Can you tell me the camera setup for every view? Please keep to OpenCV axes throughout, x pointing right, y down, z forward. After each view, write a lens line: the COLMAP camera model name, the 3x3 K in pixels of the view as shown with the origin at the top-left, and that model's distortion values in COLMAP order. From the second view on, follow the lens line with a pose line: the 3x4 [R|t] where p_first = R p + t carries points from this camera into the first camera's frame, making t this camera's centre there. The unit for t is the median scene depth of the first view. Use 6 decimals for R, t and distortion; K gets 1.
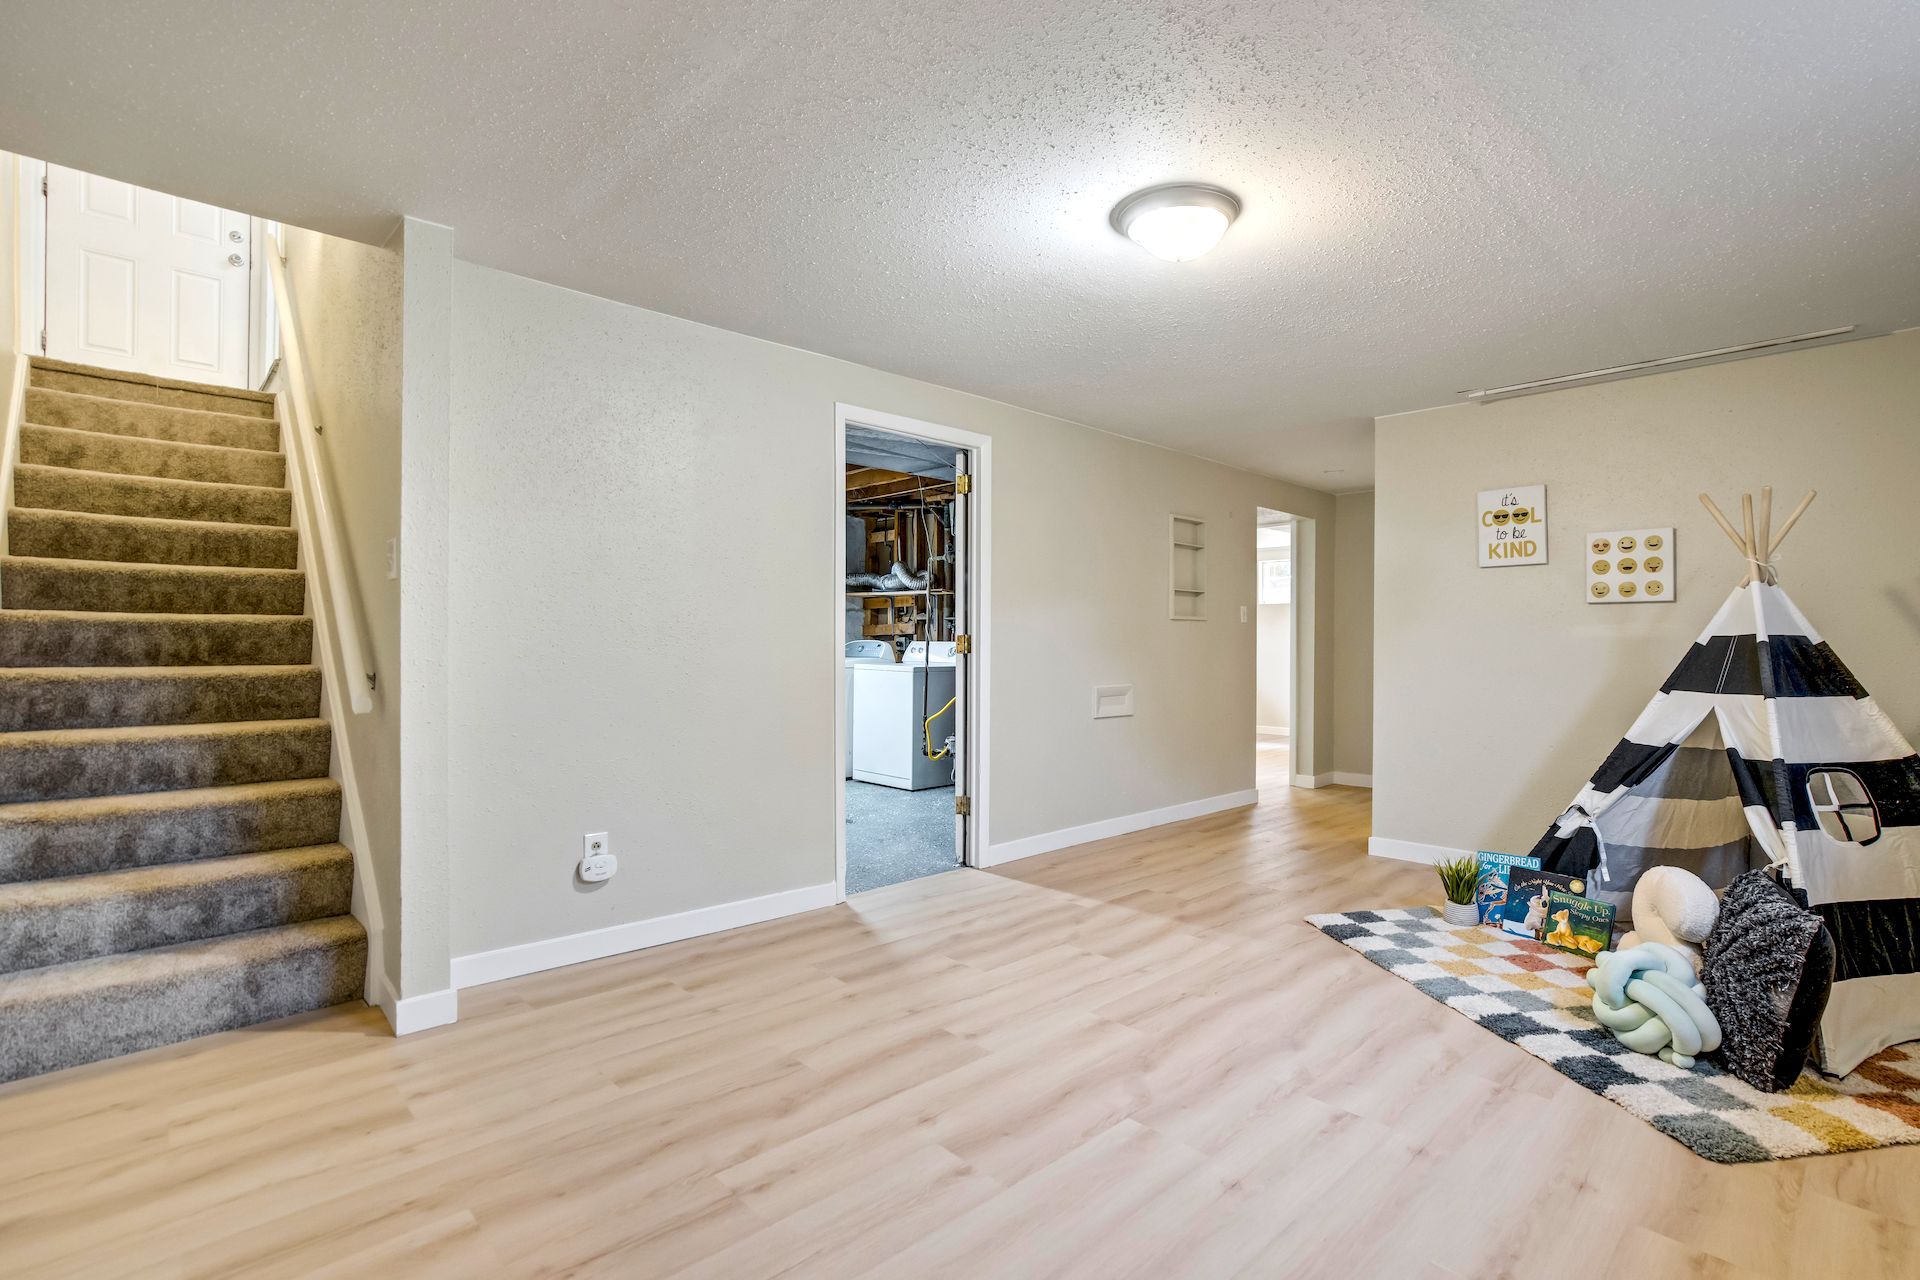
lens RADIAL K [[900.7, 0, 973.8], [0, 900.7, 644.1], [0, 0, 1]] dist [-0.035925, 0.016809]
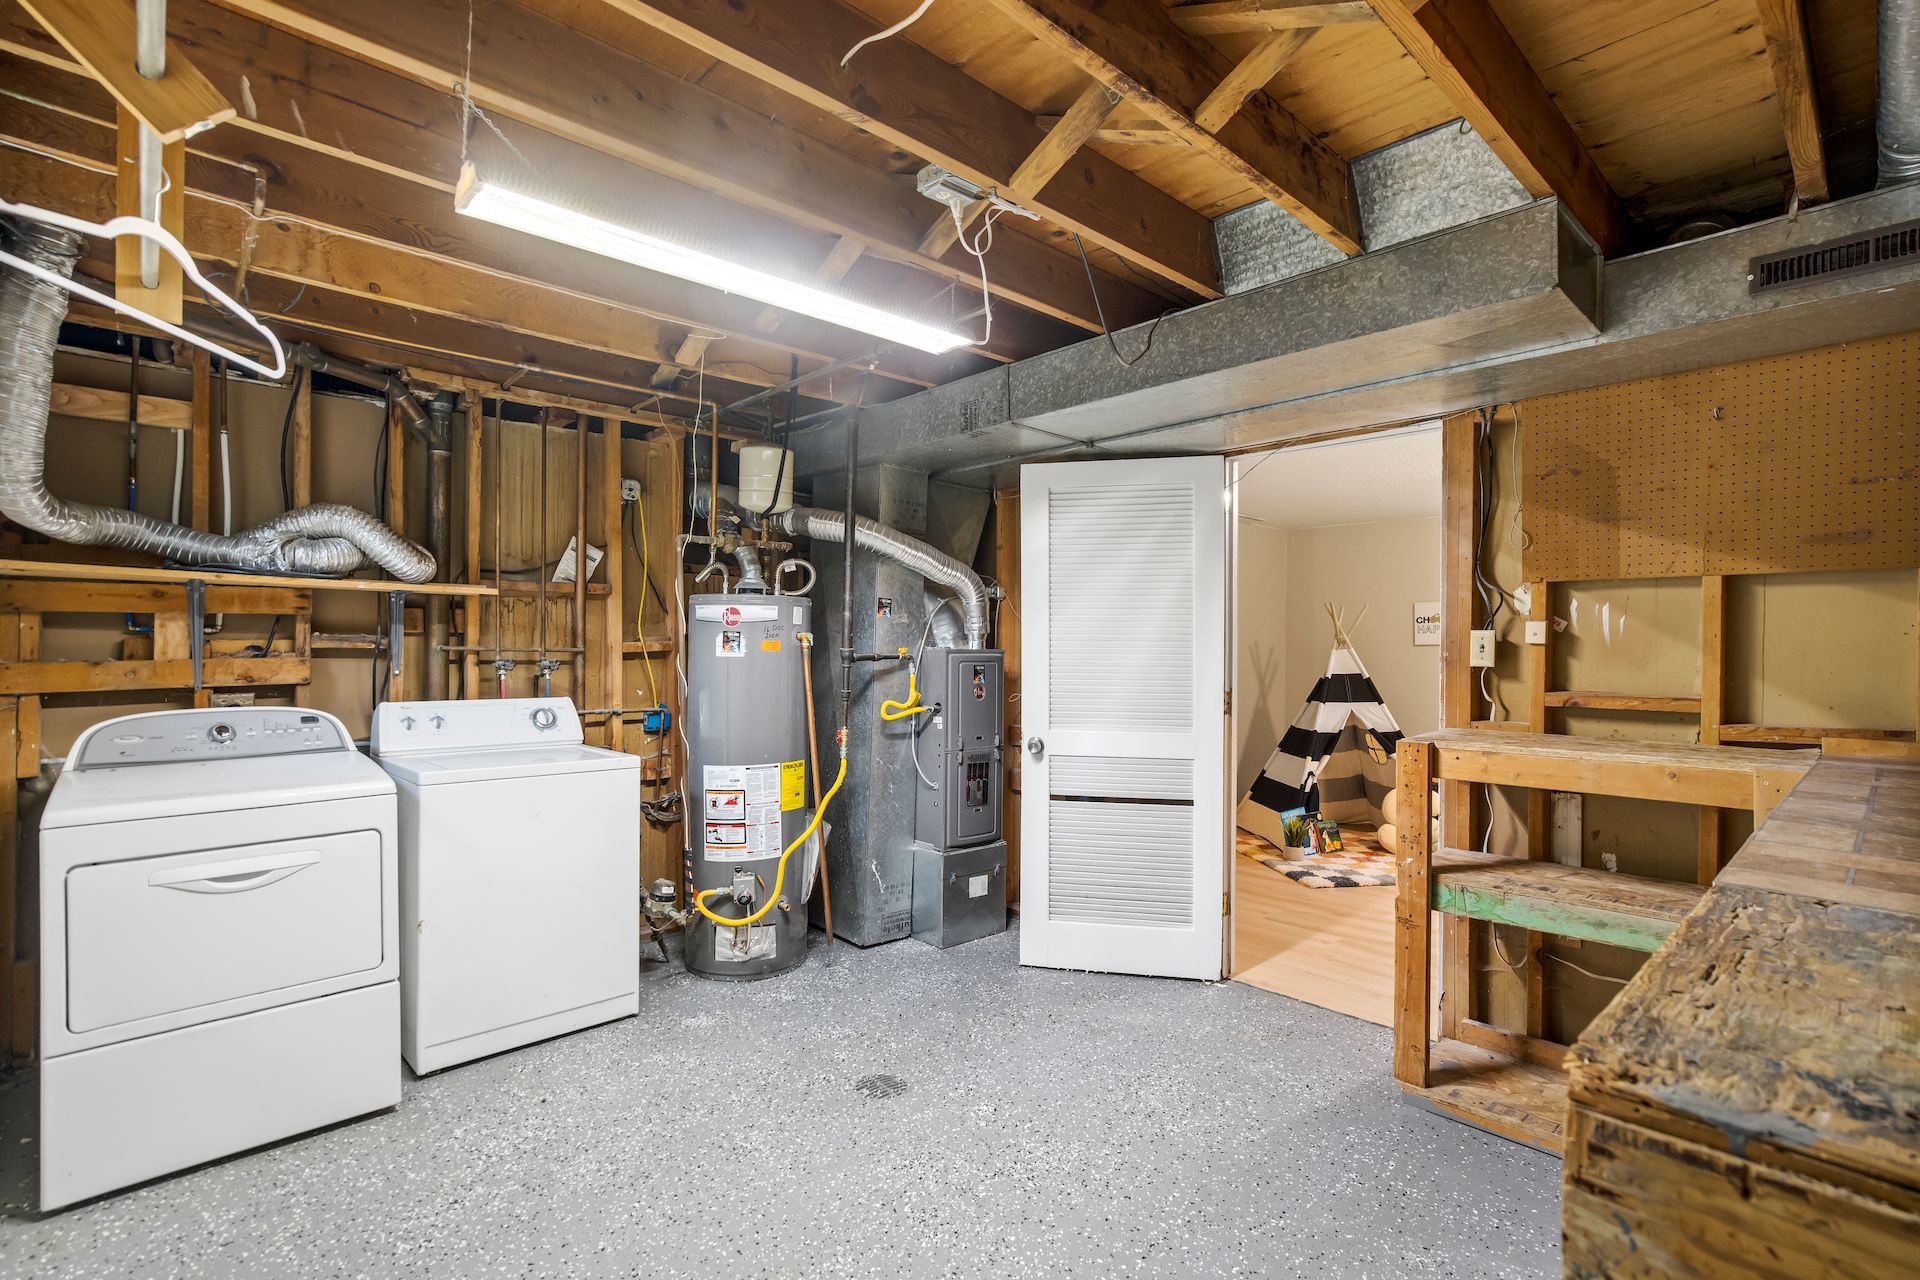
lens RADIAL K [[900.7, 0, 963.5], [0, 900.7, 642.7], [0, 0, 1]] dist [-0.035925, 0.016809]
pose [[0.001333, 0.002865, 0.999995, -1.092810], [-0.001416, 0.999995, -0.002863, -0.067487], [-0.999998, -0.001412, 0.001337, 1.676339]]
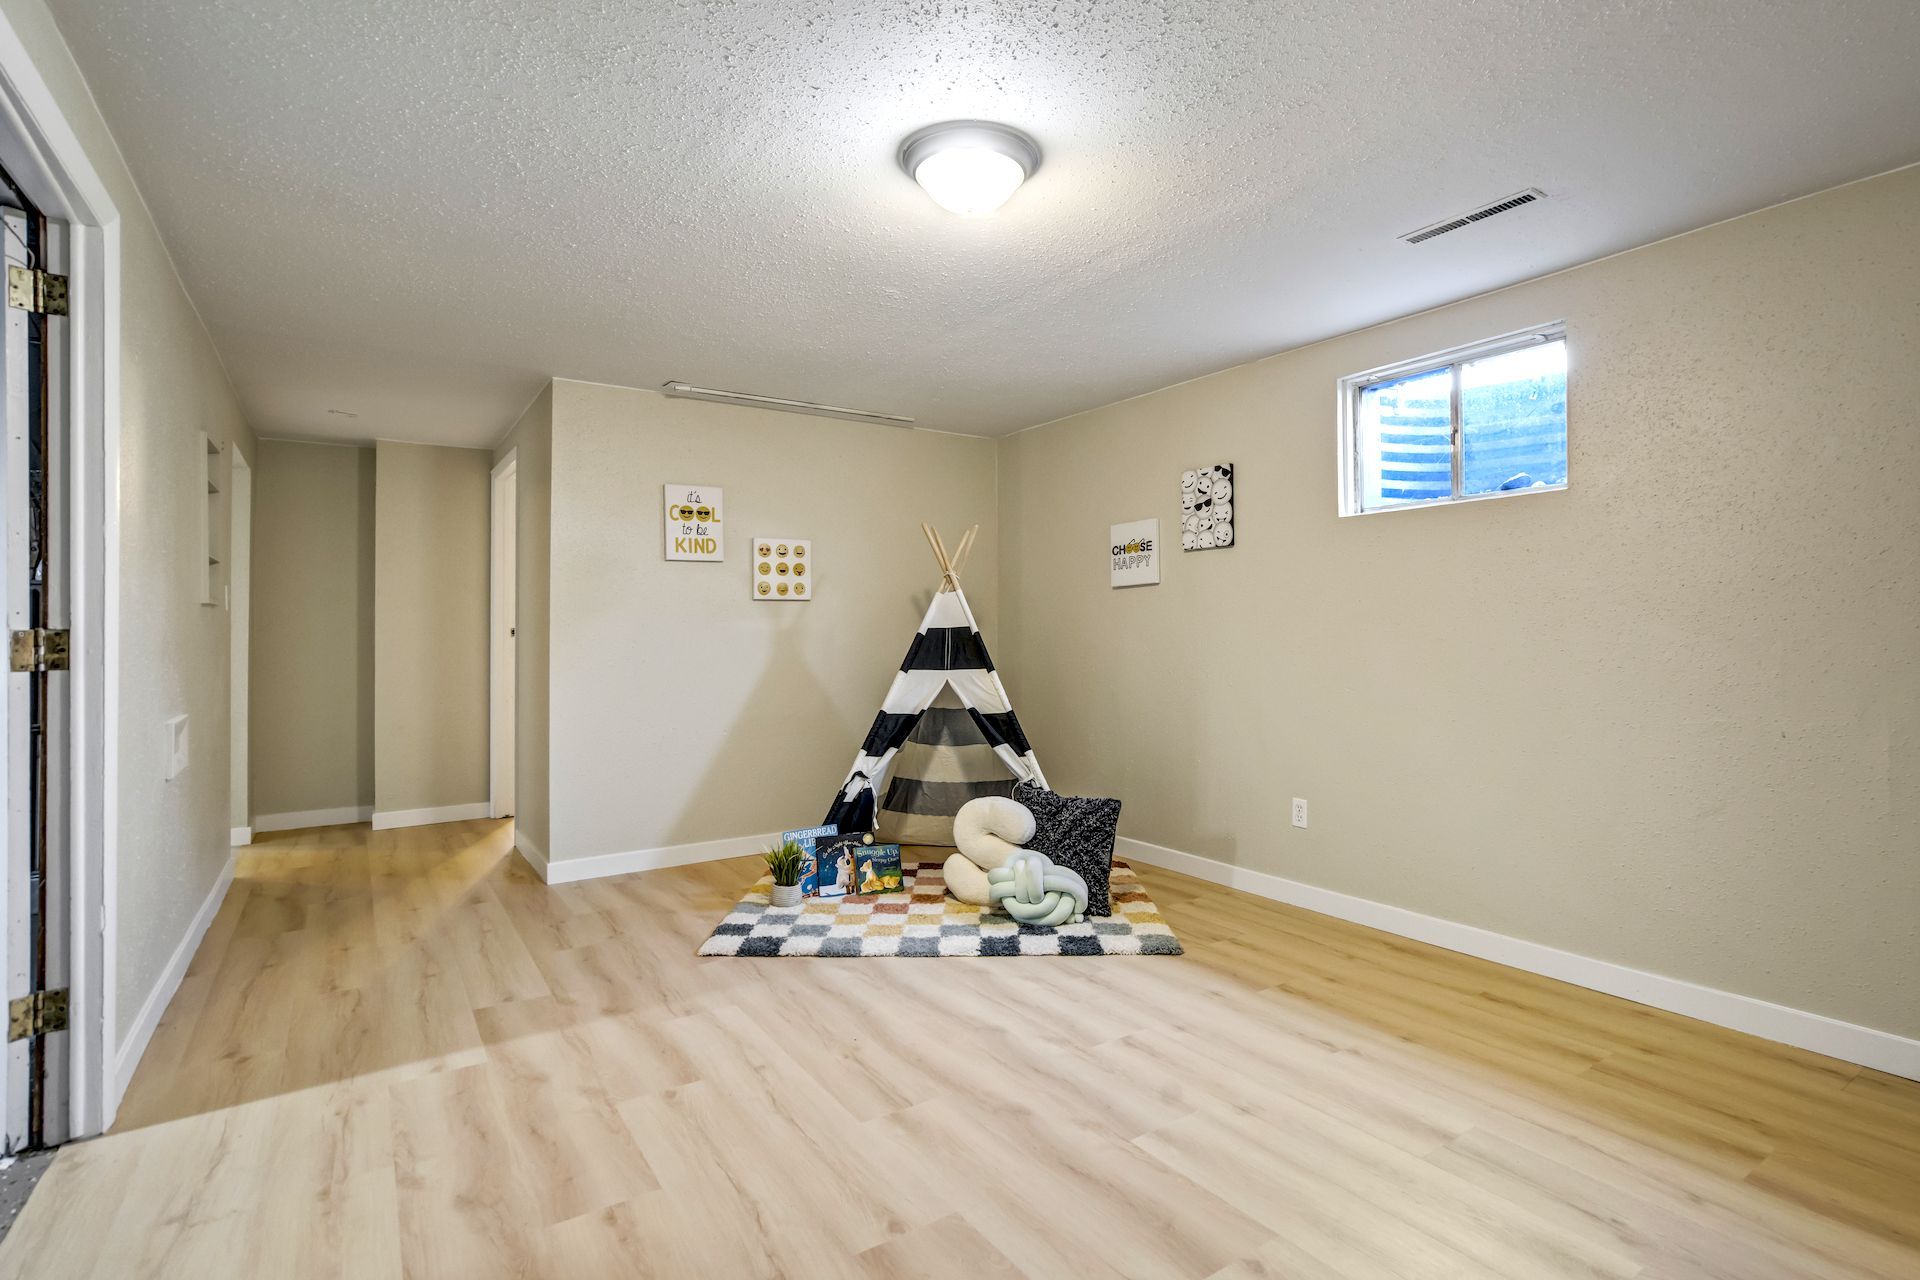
lens RADIAL K [[937.8, 0, 976.9], [0, 937.8, 627.9], [0, 0, 1]] dist [-0.030731, 0.002804]
pose [[0.157428, -0.000410, 0.987530, -0.526166], [0.011529, 0.999933, -0.001423, -0.006276], [-0.987463, 0.011609, 0.157422, 0.641401]]
